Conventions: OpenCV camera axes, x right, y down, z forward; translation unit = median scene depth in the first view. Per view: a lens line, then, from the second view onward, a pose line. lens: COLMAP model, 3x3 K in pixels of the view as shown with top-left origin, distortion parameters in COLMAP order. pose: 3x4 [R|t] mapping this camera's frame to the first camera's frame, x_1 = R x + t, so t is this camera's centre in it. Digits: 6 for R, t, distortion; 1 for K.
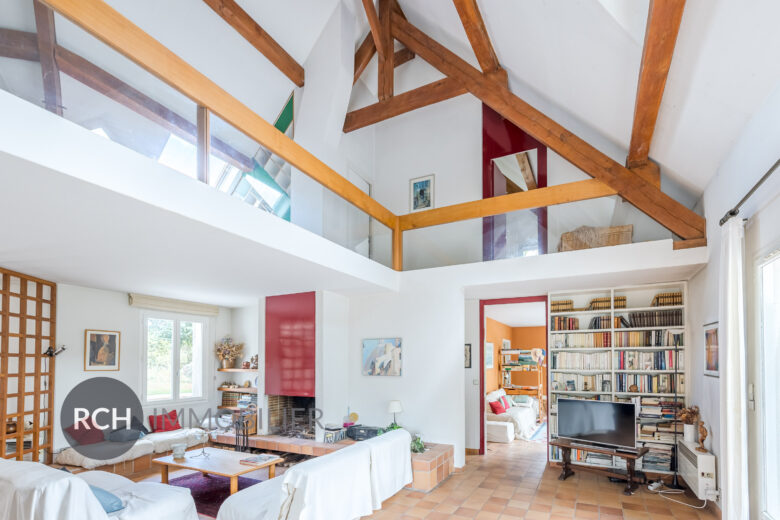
lens RADIAL K [[360.3, 0, 411.8], [0, 360.3, 359.3], [0, 0, 1]] dist [0.000489, 0.000000]
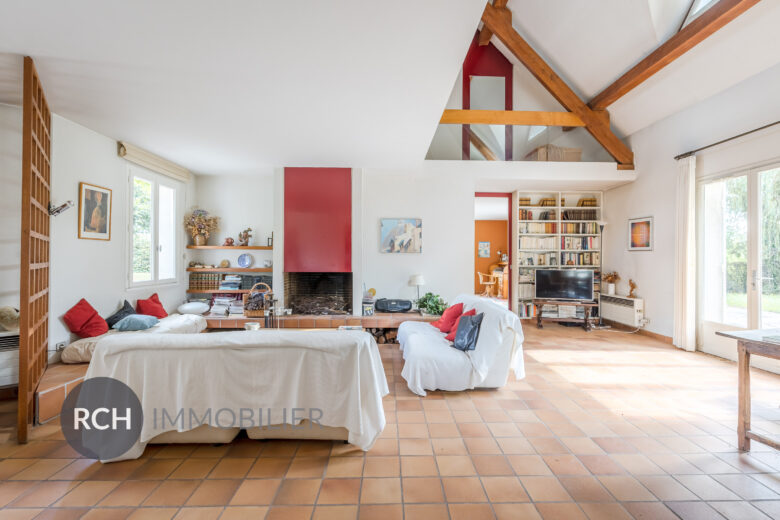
lens RADIAL K [[349.9, 0, 390.0], [0, 349.9, 260.0], [0, 0, 1]] dist [0.000182, -0.000073]
pose [[0.891476, 0.003244, 0.453056, -0.629635], [-0.010714, 0.999846, 0.013924, 0.055943], [-0.452941, -0.017267, 0.891373, 0.072868]]
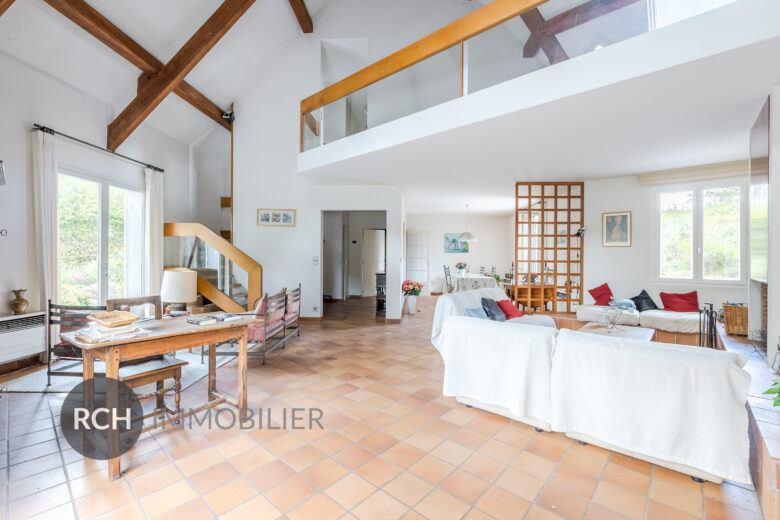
lens RADIAL K [[344.7, 0, 390.0], [0, 344.7, 260.0], [0, 0, 1]] dist [0.001124, 0.000153]
pose [[-0.275047, 0.009251, -0.961386, 0.410752], [0.004000, 0.999956, 0.008477, 0.060683], [0.961423, -0.001514, -0.275072, 0.591556]]
